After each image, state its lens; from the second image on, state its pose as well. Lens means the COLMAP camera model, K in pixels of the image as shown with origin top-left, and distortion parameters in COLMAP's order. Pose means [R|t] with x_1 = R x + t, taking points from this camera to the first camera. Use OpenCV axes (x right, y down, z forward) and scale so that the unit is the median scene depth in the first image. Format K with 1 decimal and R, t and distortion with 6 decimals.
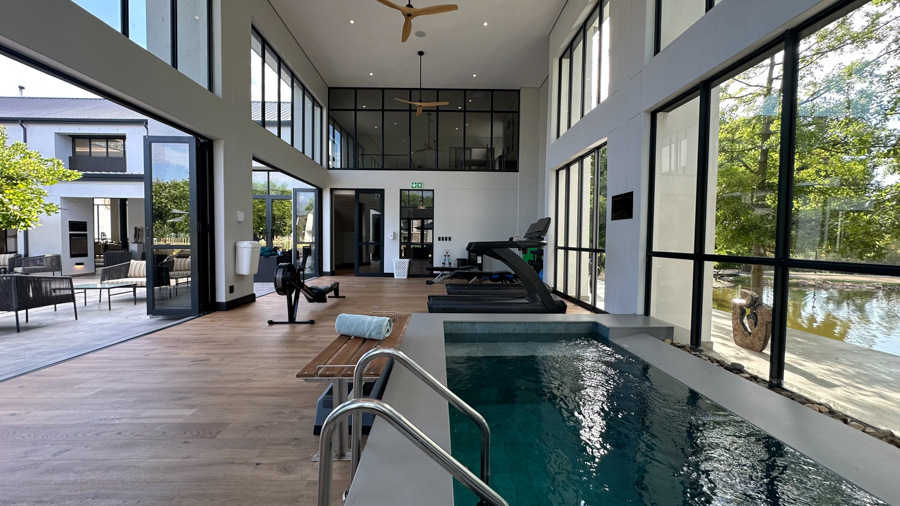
lens RADIAL K [[360.7, 0, 447.4], [0, 360.7, 252.5], [0, 0, 1]] dist [-0.001692, 0.001054]
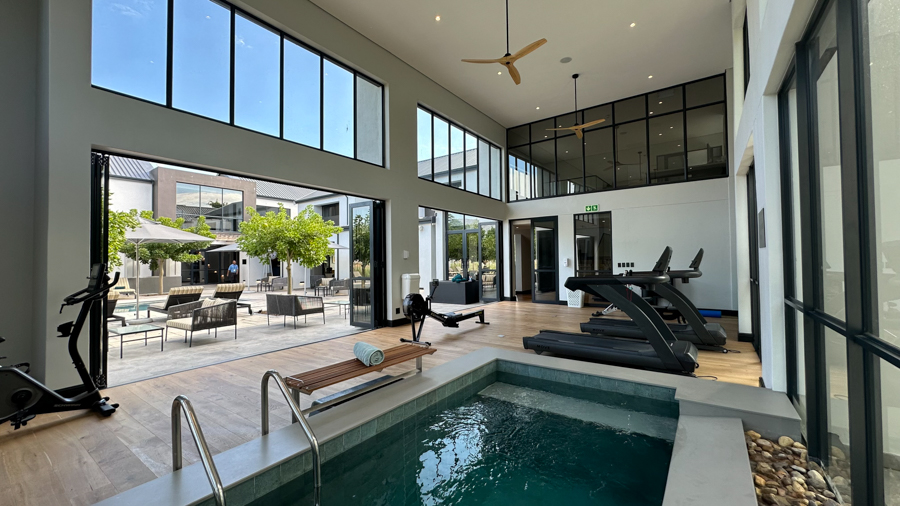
lens RADIAL K [[360.7, 0, 447.9], [0, 360.7, 255.2], [0, 0, 1]] dist [-0.001692, 0.001054]
pose [[0.796420, -0.028217, -0.604085, 0.194474], [-0.001216, 0.998834, -0.048259, -0.020798], [0.604742, 0.039169, 0.795457, 0.035475]]
